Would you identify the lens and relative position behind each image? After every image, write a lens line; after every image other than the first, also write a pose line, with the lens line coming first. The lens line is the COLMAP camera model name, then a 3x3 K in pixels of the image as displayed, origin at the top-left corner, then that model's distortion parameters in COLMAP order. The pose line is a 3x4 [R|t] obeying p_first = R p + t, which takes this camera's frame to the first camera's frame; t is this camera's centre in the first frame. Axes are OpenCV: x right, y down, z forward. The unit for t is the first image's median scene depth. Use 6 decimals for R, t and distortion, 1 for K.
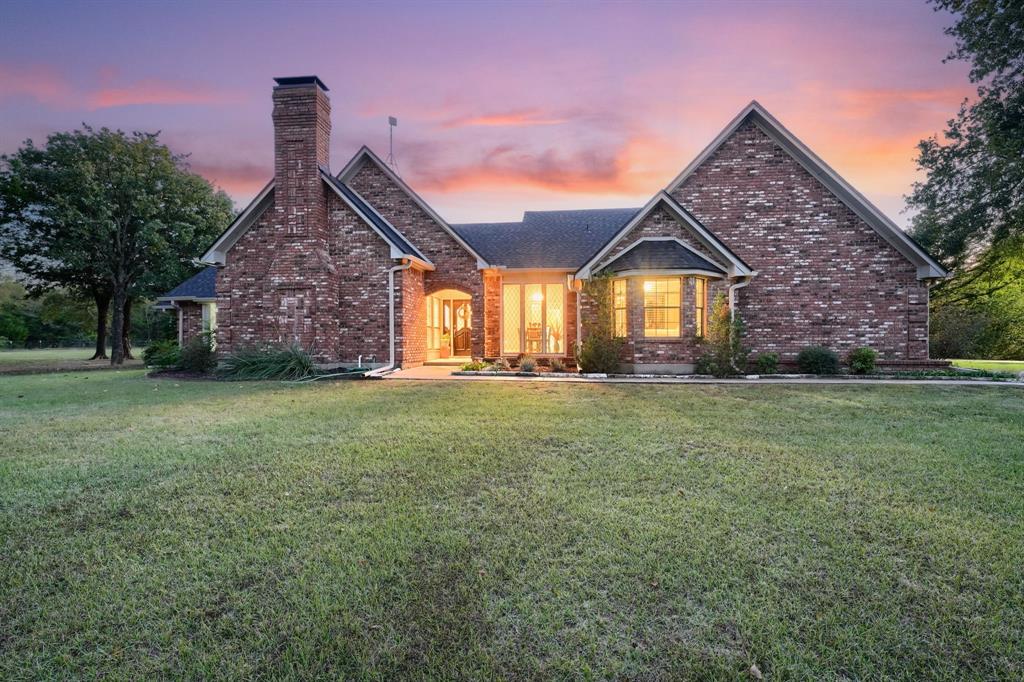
lens RADIAL K [[425.9, 0, 507.1], [0, 425.9, 339.2], [0, 0, 1]] dist [-0.001828, 0.000195]
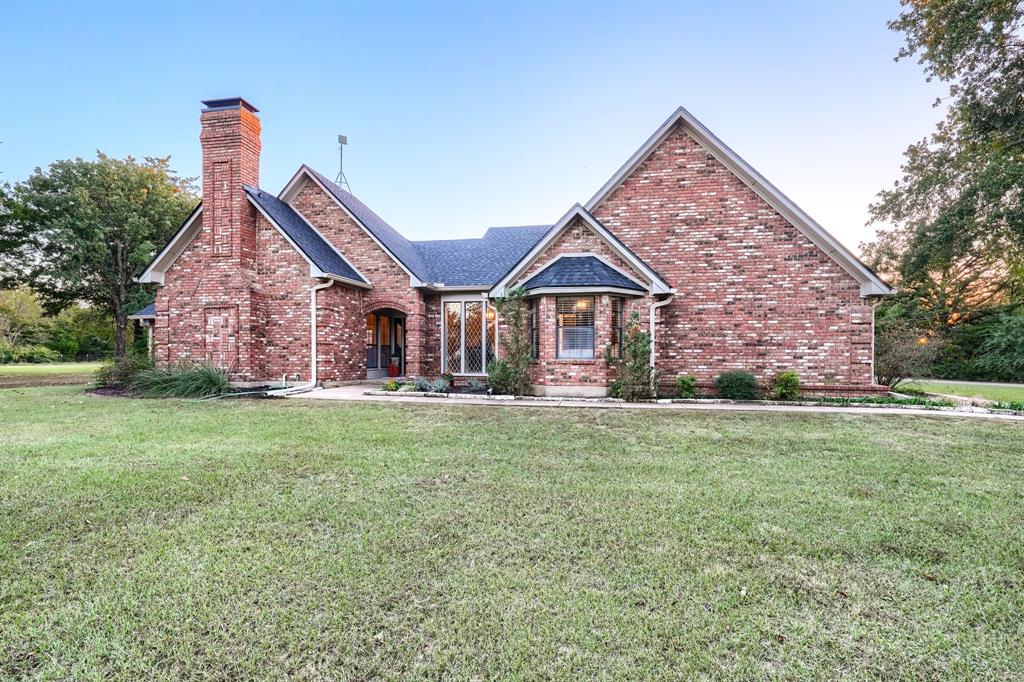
lens RADIAL K [[426.3, 0, 513.1], [0, 426.3, 357.0], [0, 0, 1]] dist [-0.007950, 0.000055]
pose [[0.997741, 0.006392, -0.066879, 0.267615], [-0.006137, 0.999973, 0.004022, -0.009578], [0.066903, -0.003602, 0.997753, 0.035166]]
